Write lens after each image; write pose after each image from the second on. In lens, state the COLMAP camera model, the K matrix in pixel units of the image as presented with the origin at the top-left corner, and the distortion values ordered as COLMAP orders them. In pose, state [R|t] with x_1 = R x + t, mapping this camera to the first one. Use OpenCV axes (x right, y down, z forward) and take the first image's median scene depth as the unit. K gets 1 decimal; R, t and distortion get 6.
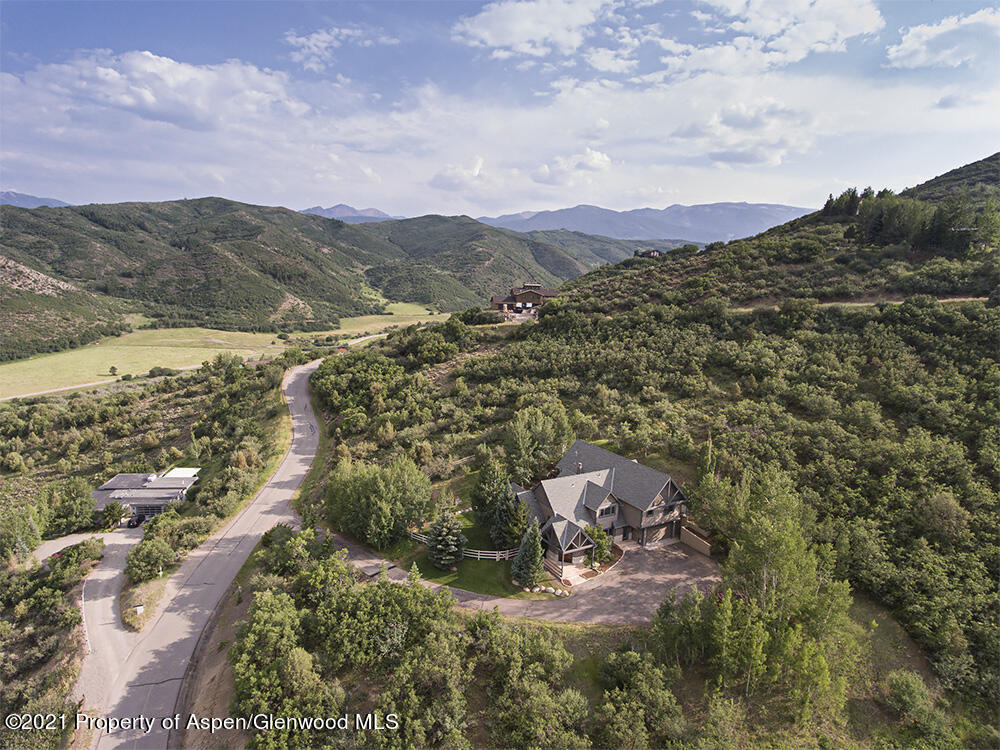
lens RADIAL K [[934.9, 0, 500.0], [0, 934.9, 375.0], [0, 0, 1]] dist [-0.007834, 0.011662]
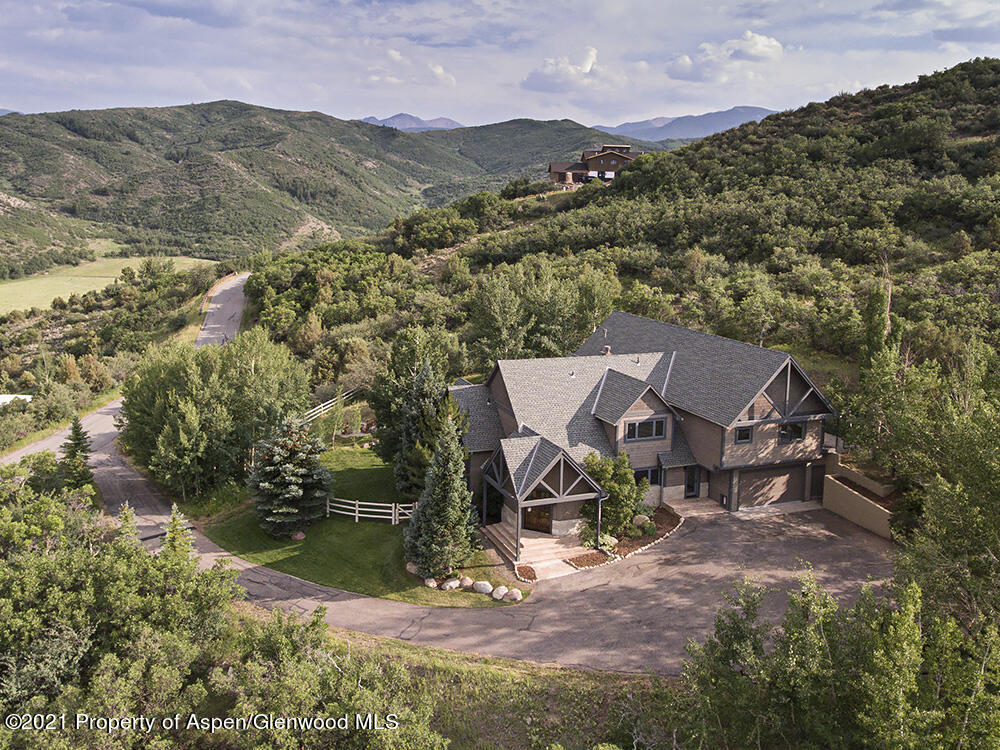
lens RADIAL K [[934.9, 0, 500.0], [0, 934.9, 375.0], [0, 0, 1]] dist [-0.007834, 0.011662]
pose [[0.968727, -0.013998, -0.247732, 0.129364], [-0.006784, 0.996540, -0.082837, 0.127678], [0.248035, 0.081927, 0.965281, 0.436734]]
